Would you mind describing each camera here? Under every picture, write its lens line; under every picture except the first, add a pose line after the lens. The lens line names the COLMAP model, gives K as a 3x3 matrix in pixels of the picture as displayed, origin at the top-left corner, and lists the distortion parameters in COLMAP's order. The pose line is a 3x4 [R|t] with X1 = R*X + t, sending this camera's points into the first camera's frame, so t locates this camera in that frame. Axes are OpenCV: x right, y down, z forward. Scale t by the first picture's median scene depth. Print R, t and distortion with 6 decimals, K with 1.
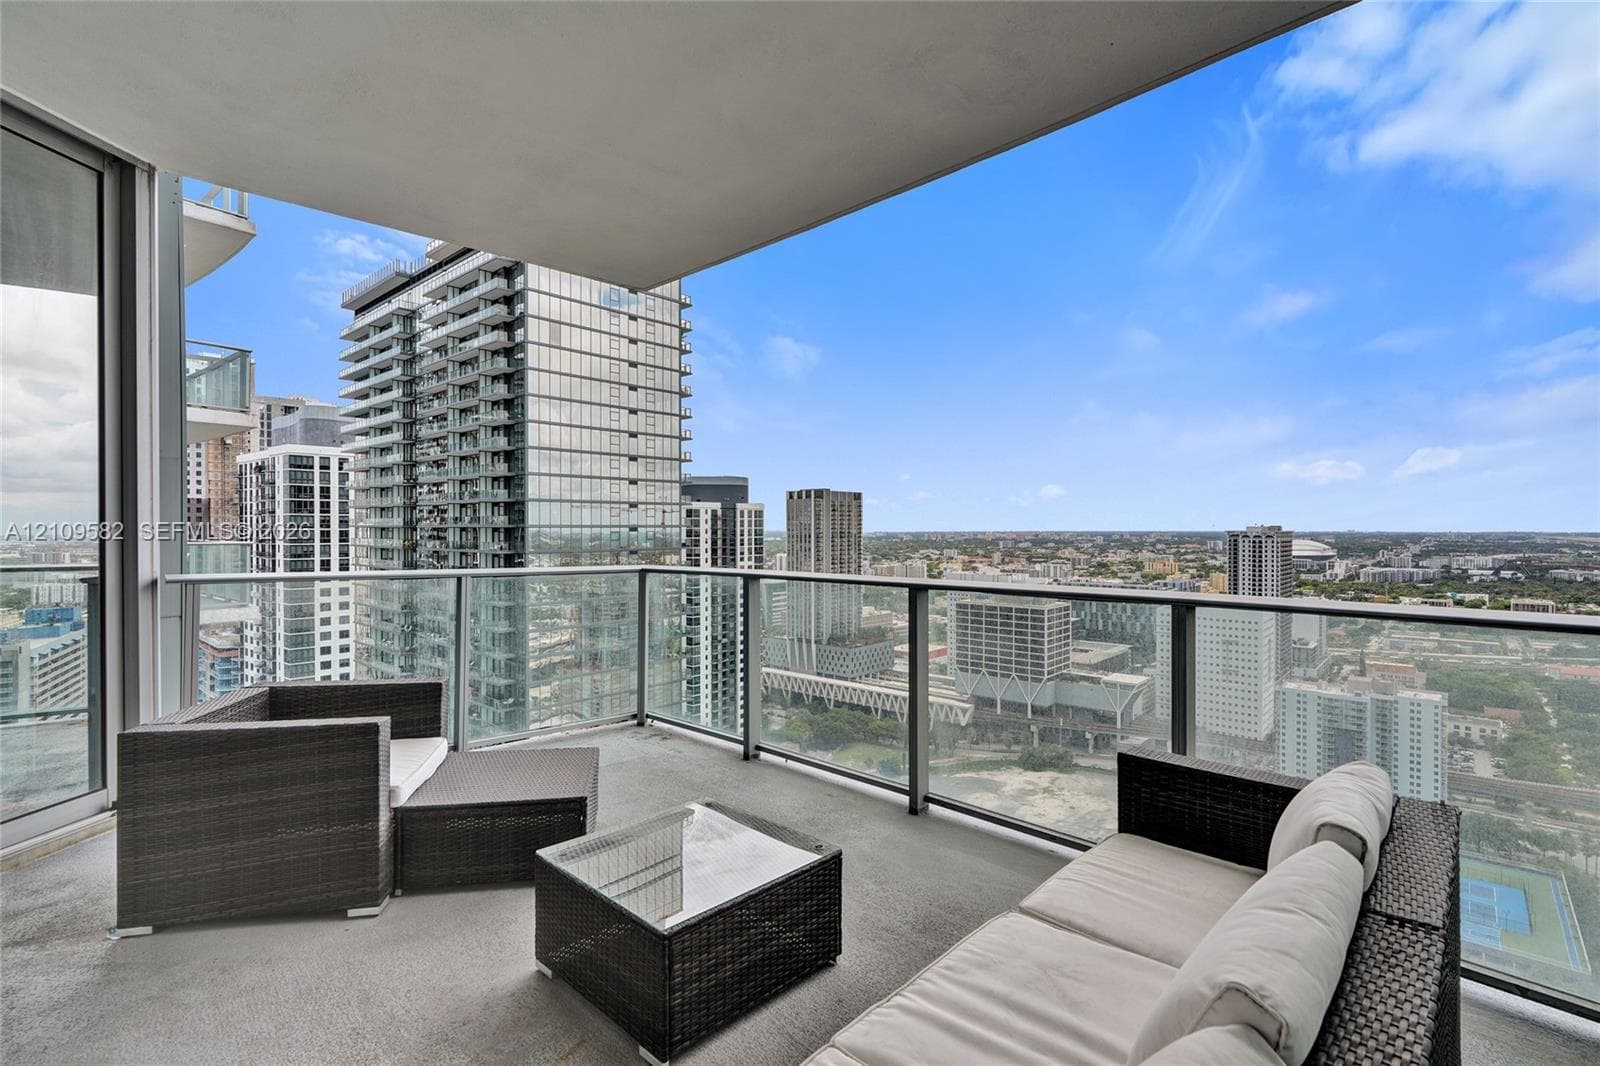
lens RADIAL K [[748.3, 0, 809.2], [0, 748.3, 532.7], [0, 0, 1]] dist [0.000108, 0.002194]
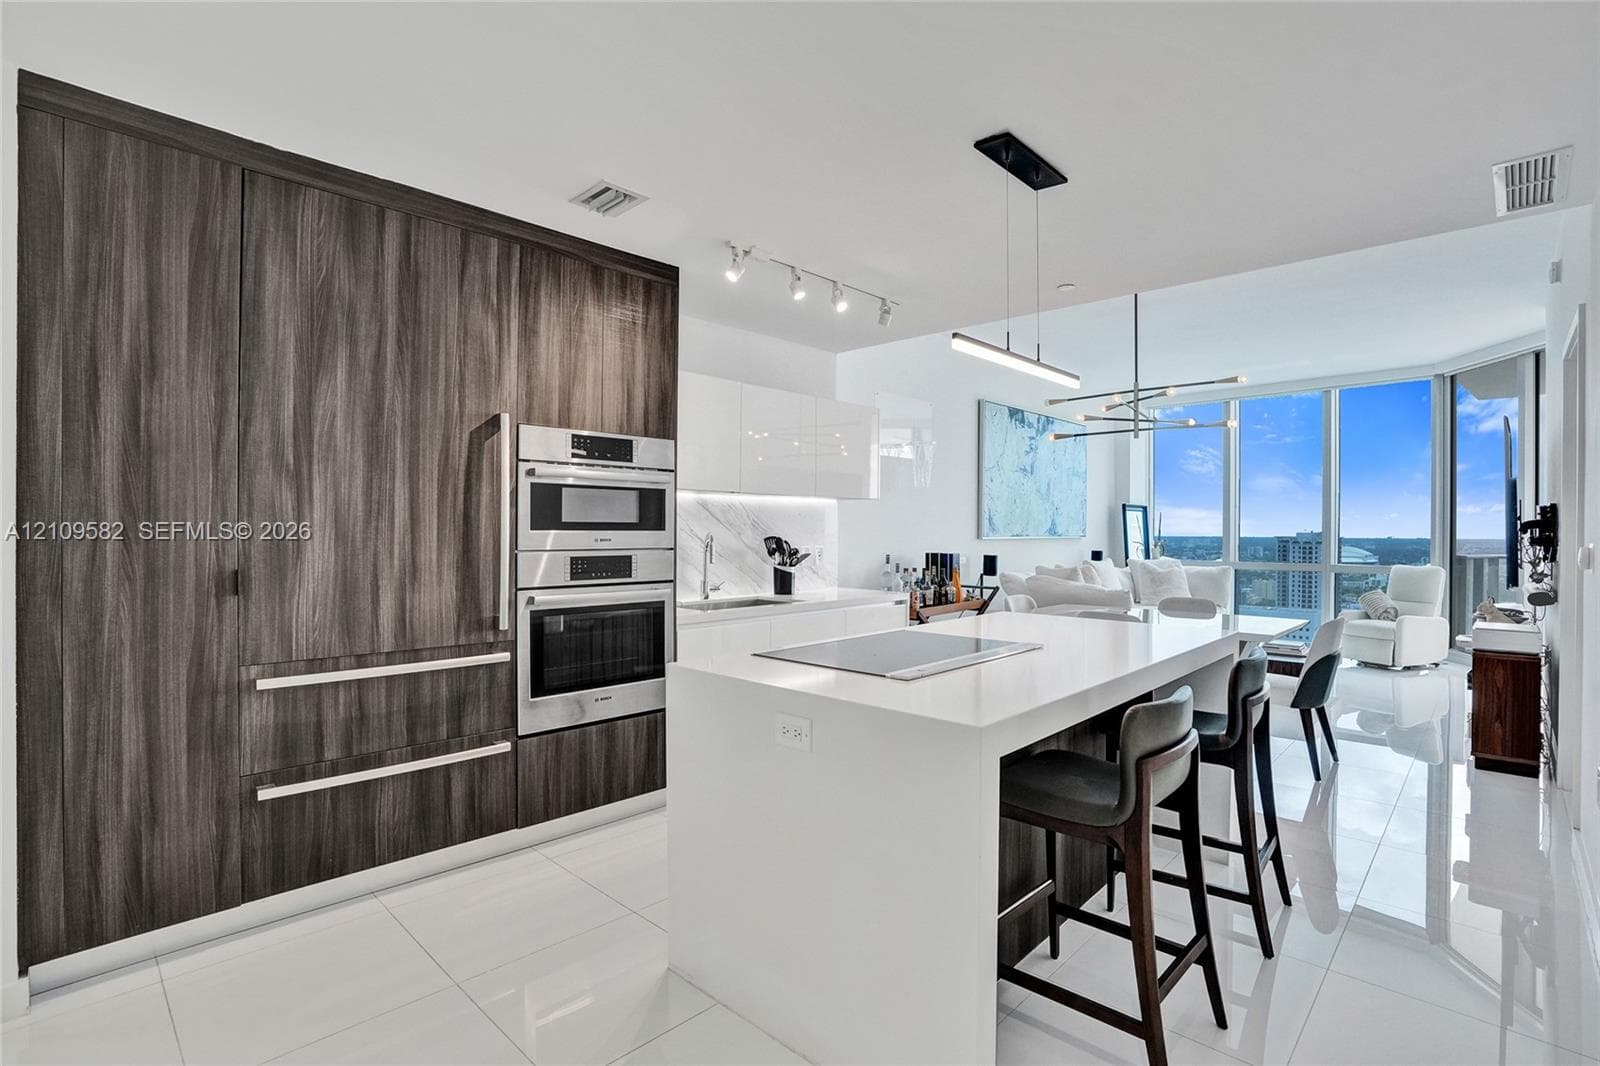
lens RADIAL K [[748.3, 0, 802.6], [0, 748.3, 531.1], [0, 0, 1]] dist [0.000108, 0.002194]
pose [[0.999072, -0.001491, -0.043052, -2.638743], [0.001031, 0.999942, -0.010721, 0.066517], [0.043066, 0.010667, 0.999015, -3.073848]]
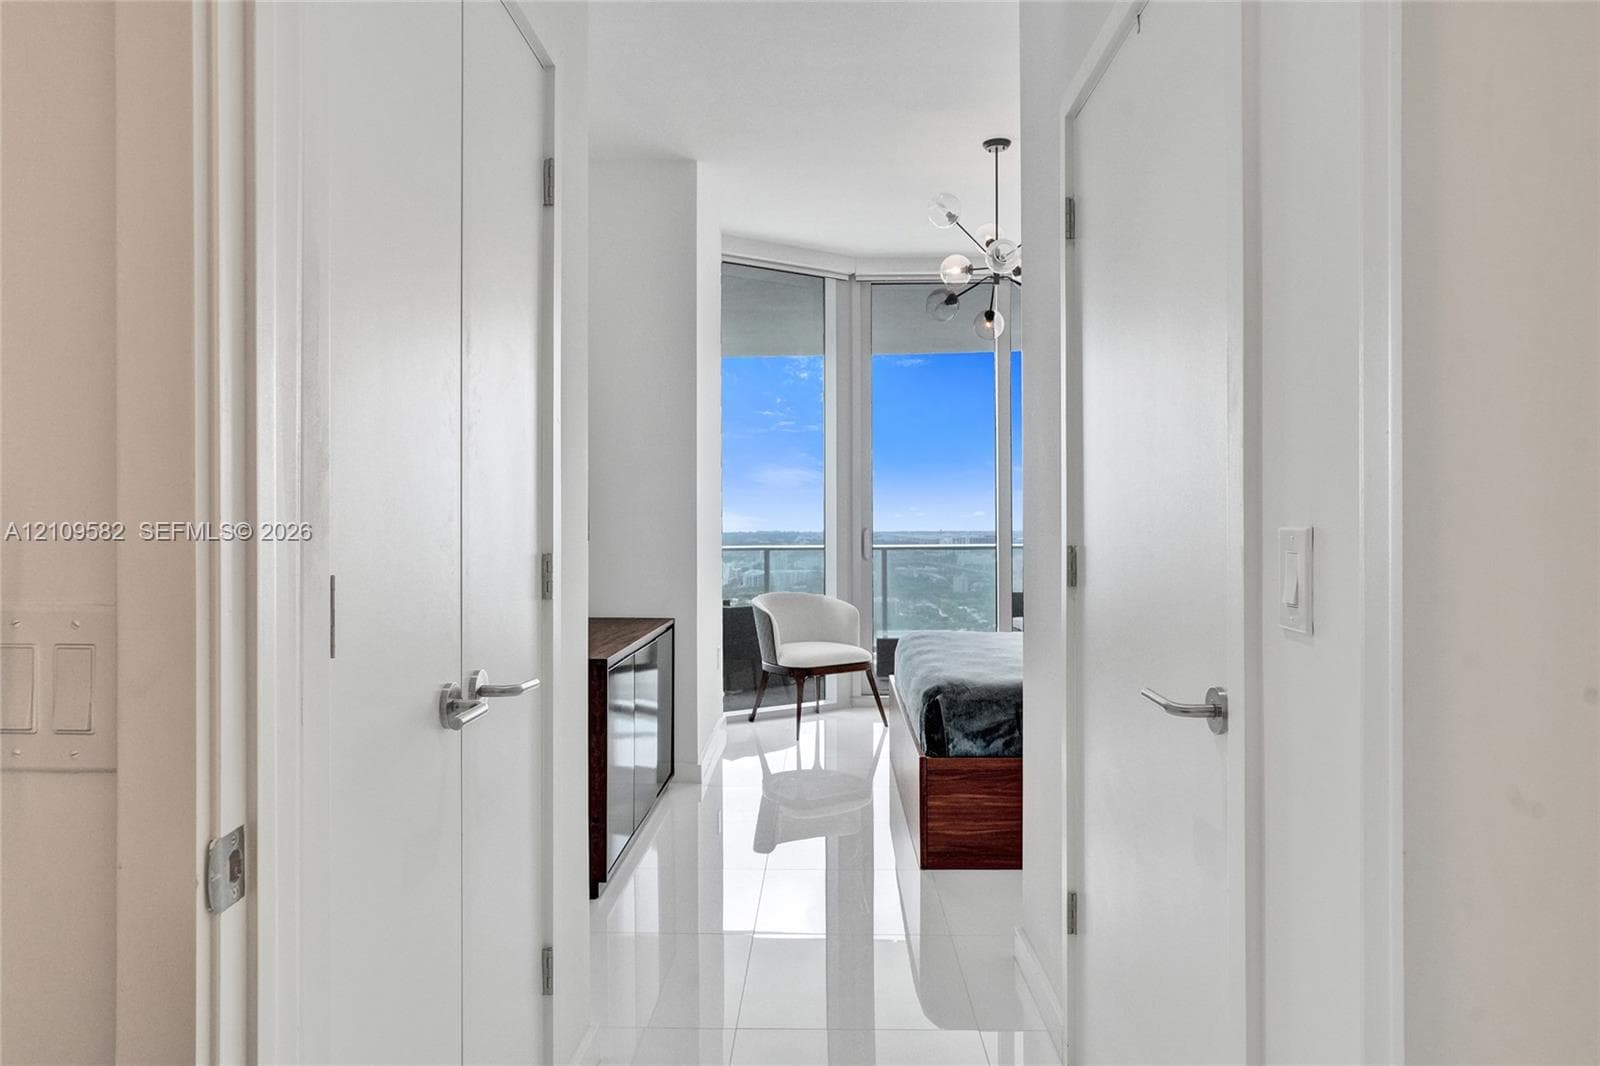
lens RADIAL K [[748.3, 0, 801.0], [0, 748.3, 538.1], [0, 0, 1]] dist [0.000108, 0.002194]
pose [[0.767050, 0.000147, 0.641588, 0.213891], [0.007479, 0.999930, -0.009170, 0.016051], [-0.641544, 0.011832, 0.766995, 0.267312]]
